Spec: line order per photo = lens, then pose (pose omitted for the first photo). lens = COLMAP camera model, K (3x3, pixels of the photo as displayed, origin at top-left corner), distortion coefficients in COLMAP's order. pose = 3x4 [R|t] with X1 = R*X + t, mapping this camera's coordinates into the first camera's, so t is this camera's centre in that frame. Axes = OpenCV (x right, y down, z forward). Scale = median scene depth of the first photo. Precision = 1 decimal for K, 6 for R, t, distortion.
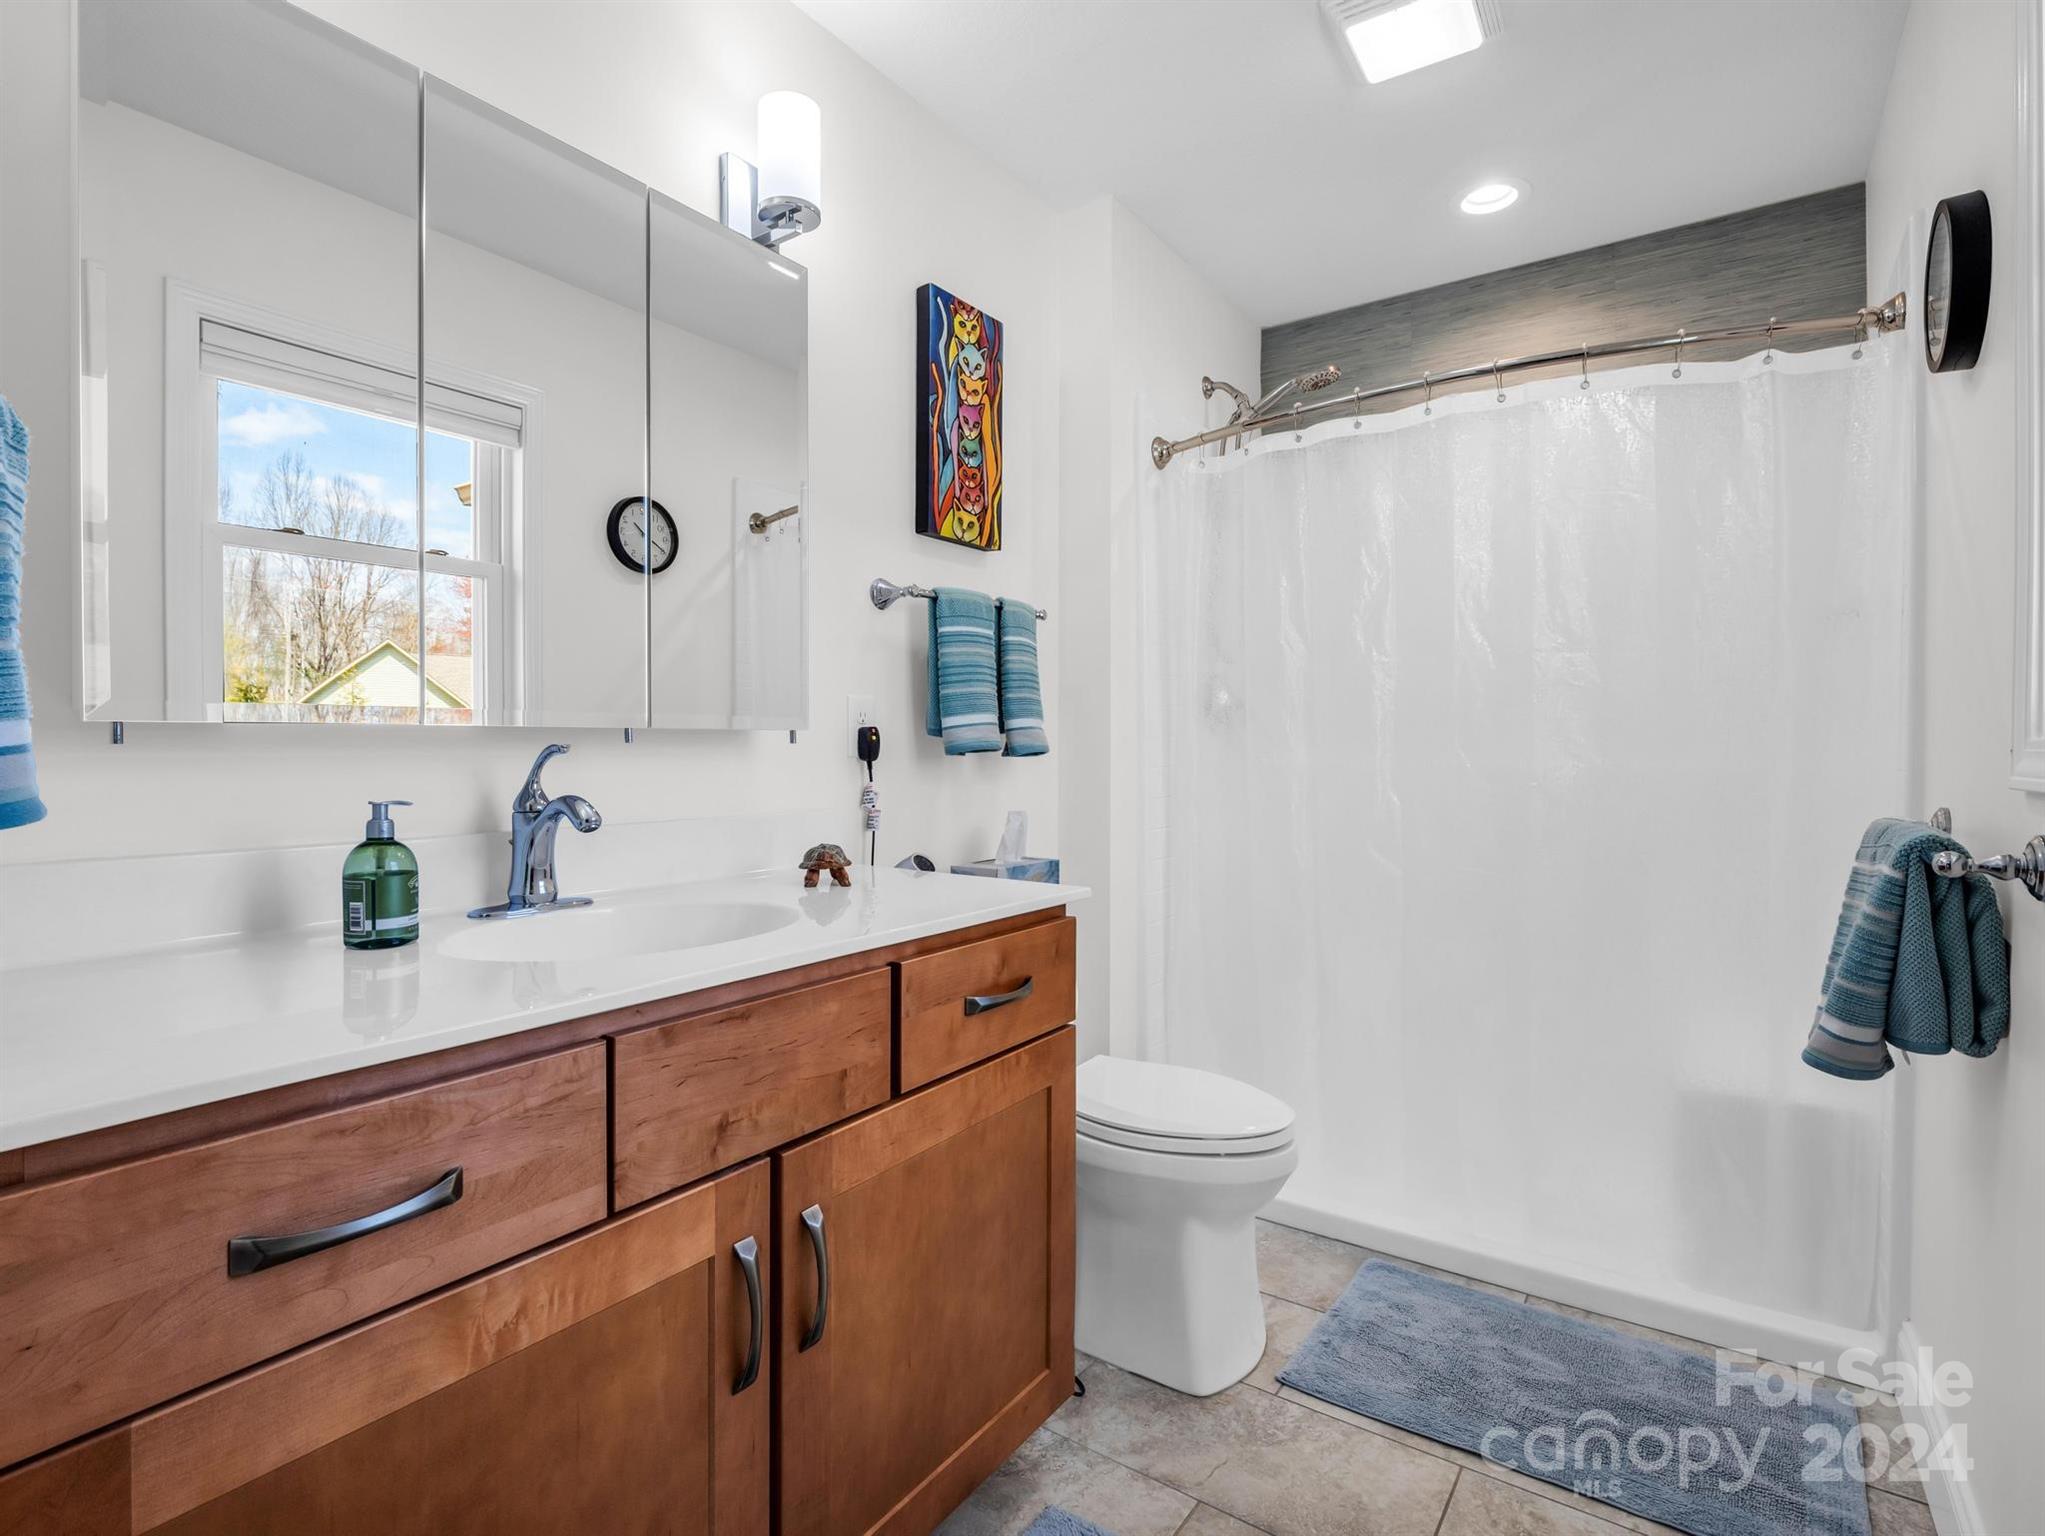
lens RADIAL K [[1001.0, 0, 1022.5], [0, 1001.0, 768.0], [0, 0, 1]] dist [-0.013500, 0.000528]
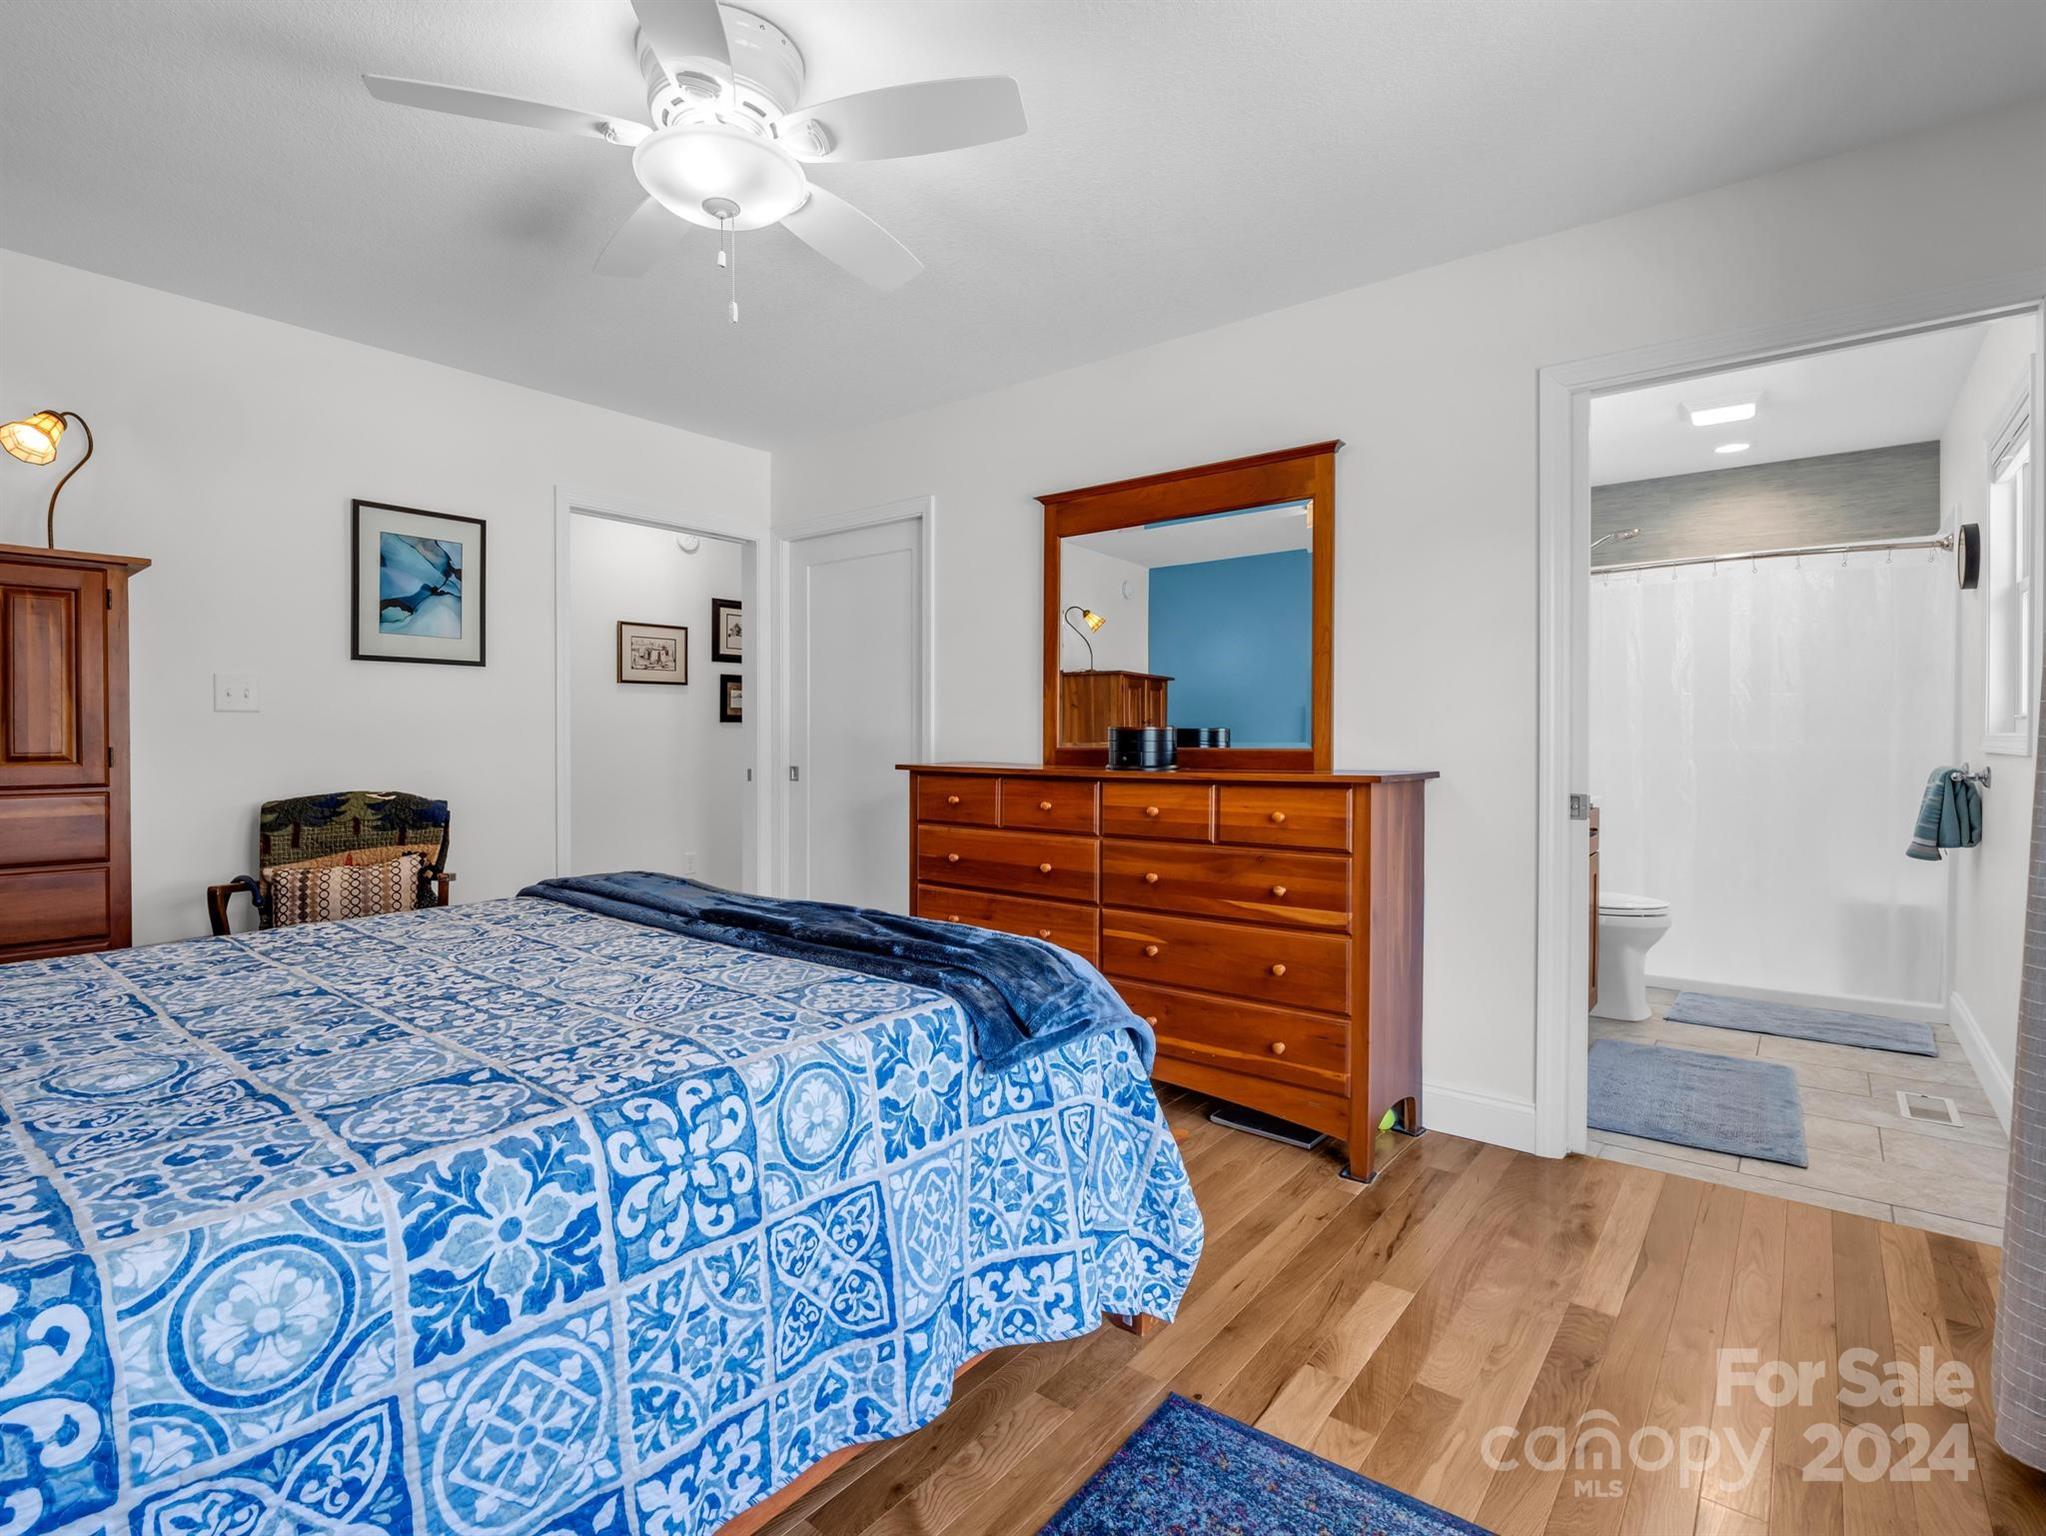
lens RADIAL K [[1004.8, 0, 995.7], [0, 1004.8, 759.9], [0, 0, 1]] dist [-0.020791, 0.000150]
pose [[0.997278, 0.000813, -0.073728, -1.495786], [-0.000541, 0.999993, 0.003717, 0.028022], [0.073731, -0.003667, 0.997271, -1.871351]]
